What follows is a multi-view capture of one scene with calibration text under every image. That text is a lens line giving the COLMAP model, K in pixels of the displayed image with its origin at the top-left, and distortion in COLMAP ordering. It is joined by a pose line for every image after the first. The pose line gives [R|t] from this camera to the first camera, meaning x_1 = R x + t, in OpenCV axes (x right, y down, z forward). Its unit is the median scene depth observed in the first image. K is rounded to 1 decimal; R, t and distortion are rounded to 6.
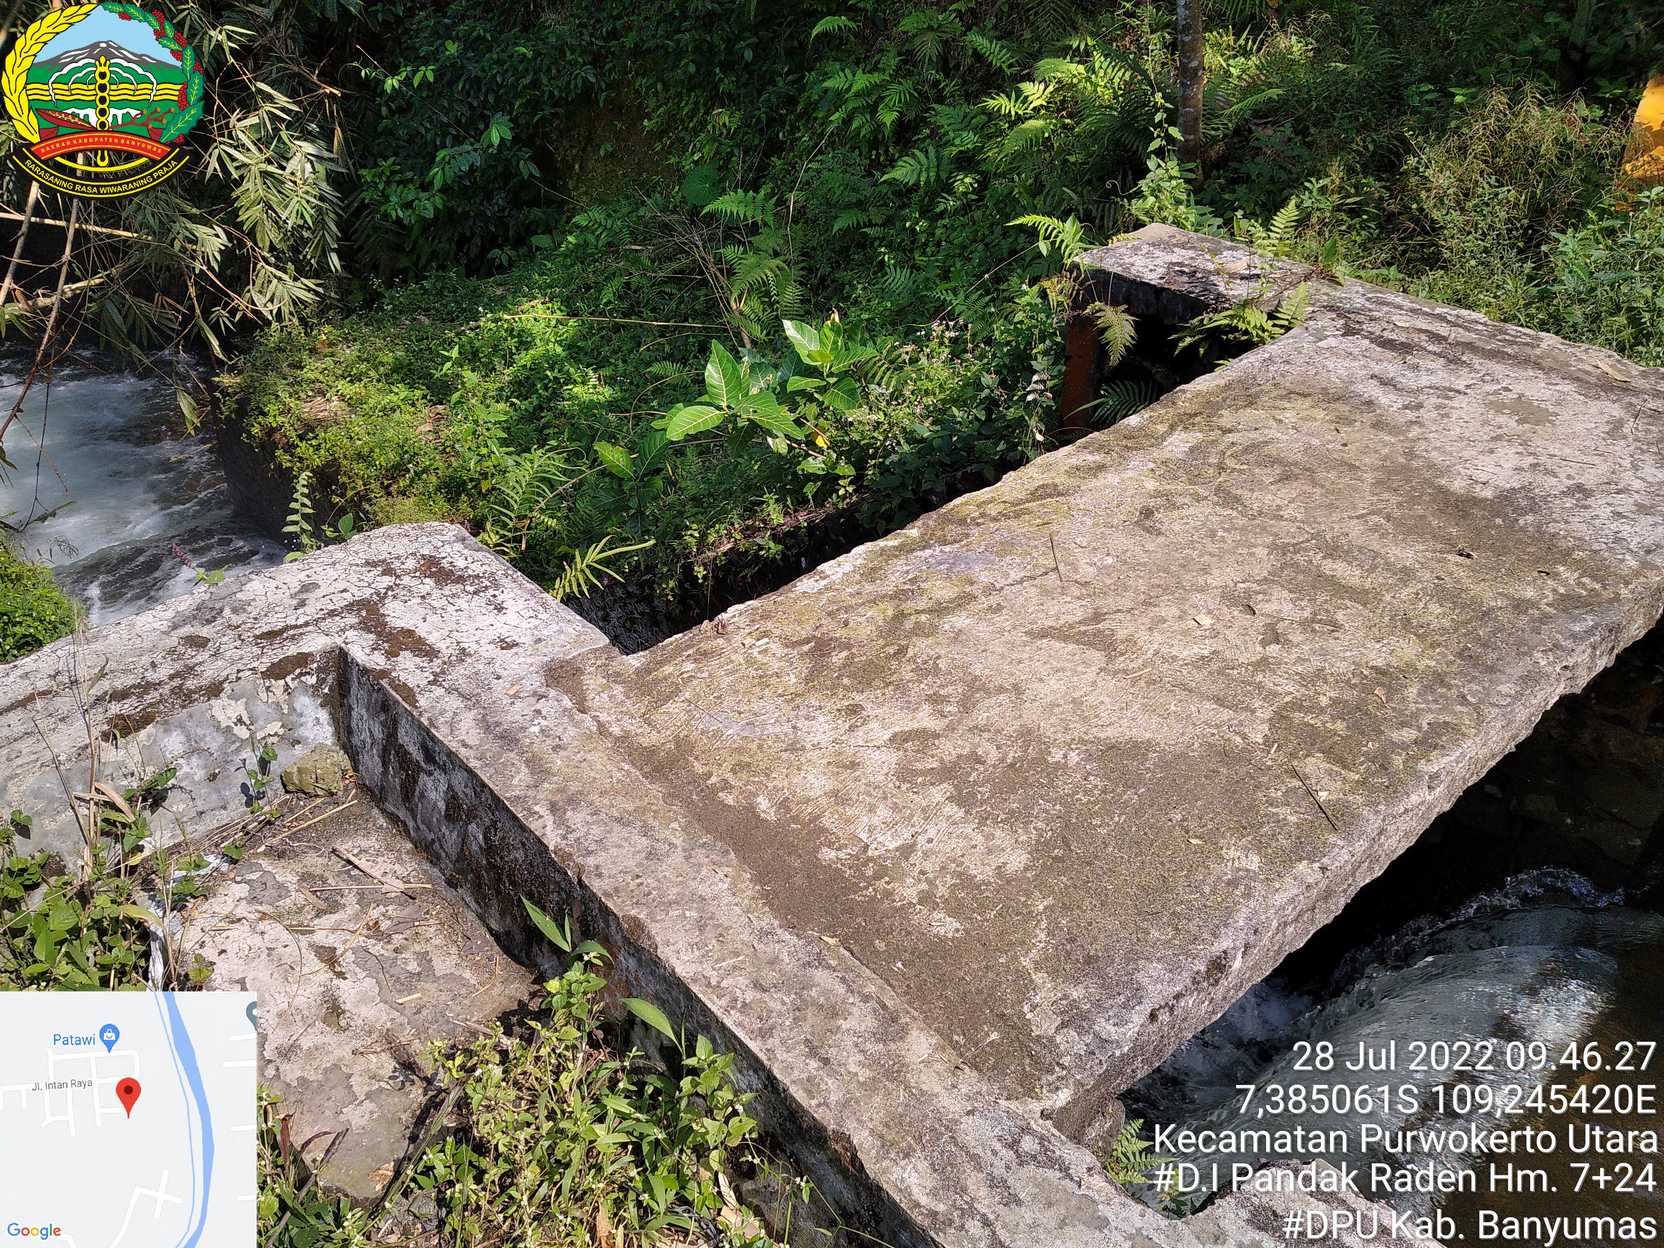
lens RADIAL K [[1387.4, 0, 832.0], [0, 1387.4, 624.0], [0, 0, 1]] dist [0.067882, -0.223557]
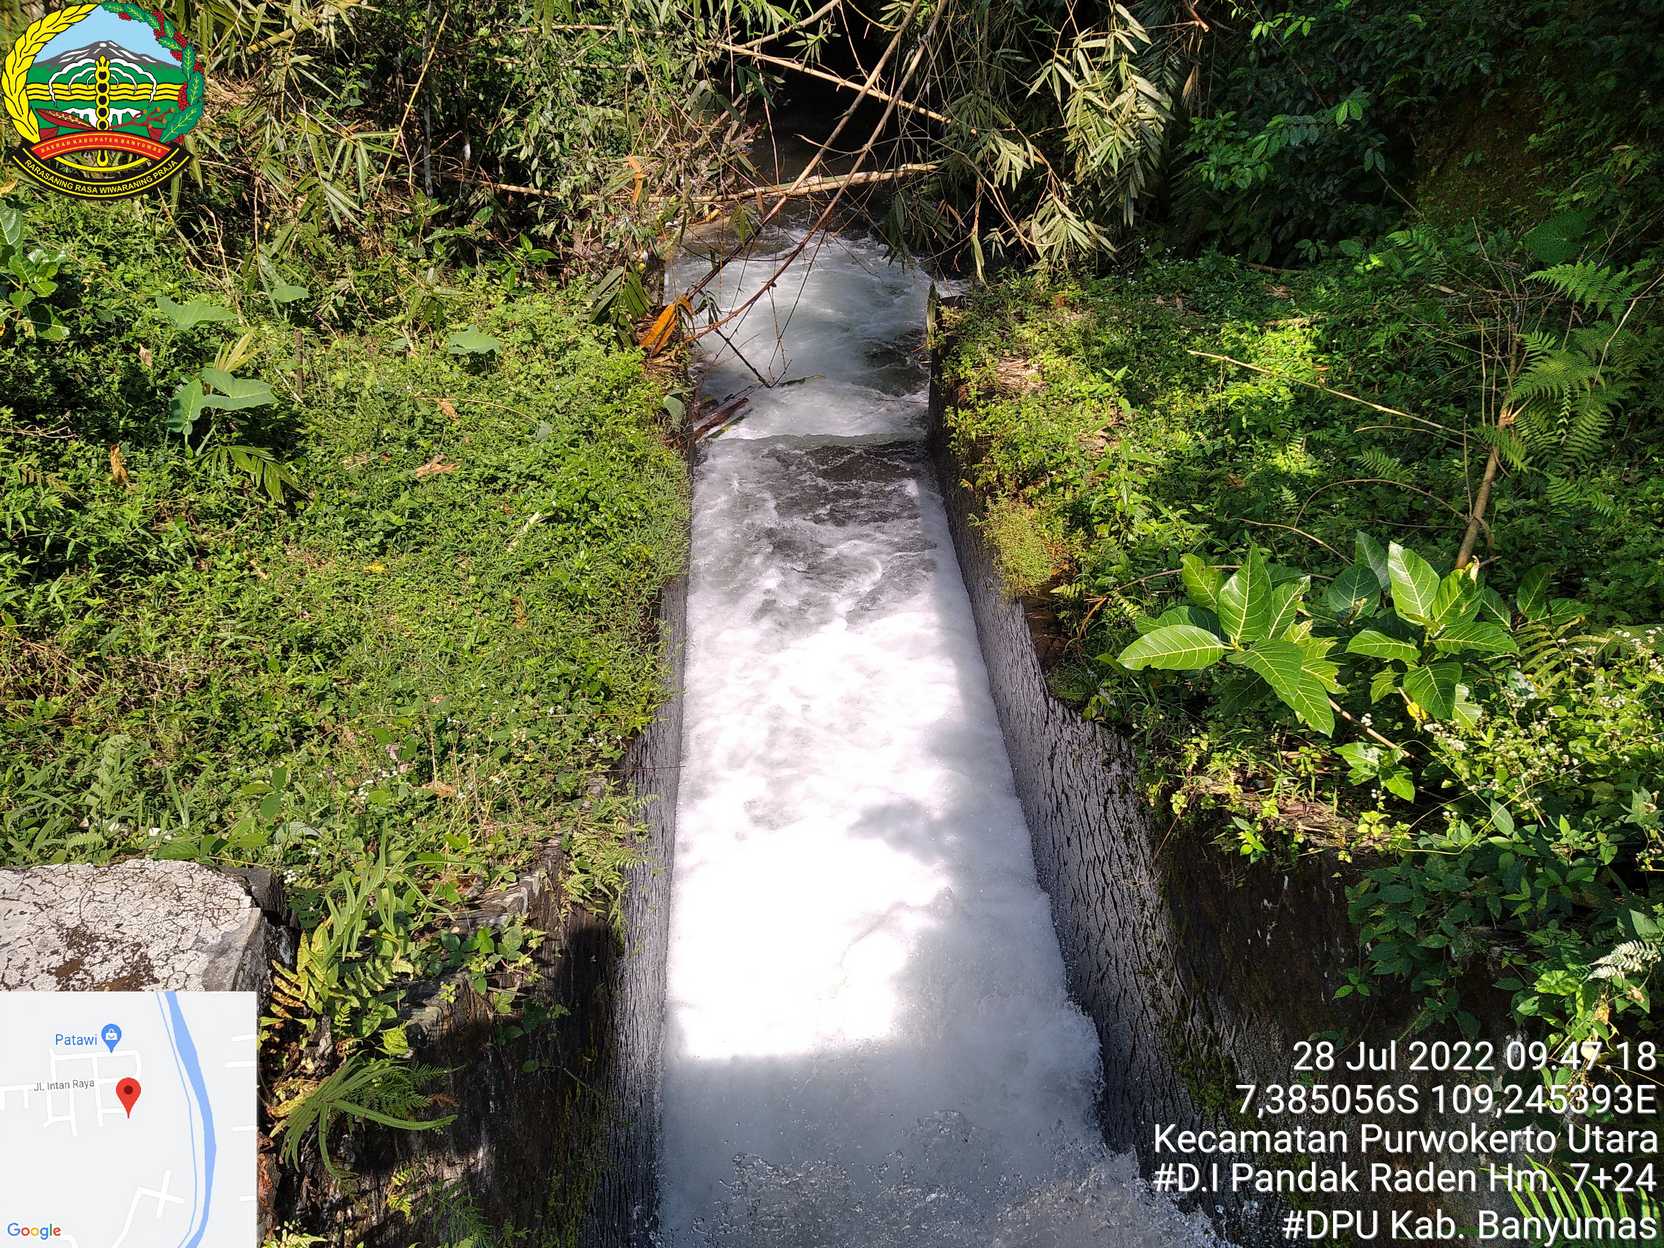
lens RADIAL K [[1396.7, 0, 827.7], [0, 1396.7, 600.1], [0, 0, 1]] dist [0.092215, -0.214804]
pose [[0.787733, 0.370495, -0.492149, 0.120170], [-0.352677, 0.926272, 0.132812, -0.249305], [0.505070, 0.068949, 0.860320, 0.402872]]
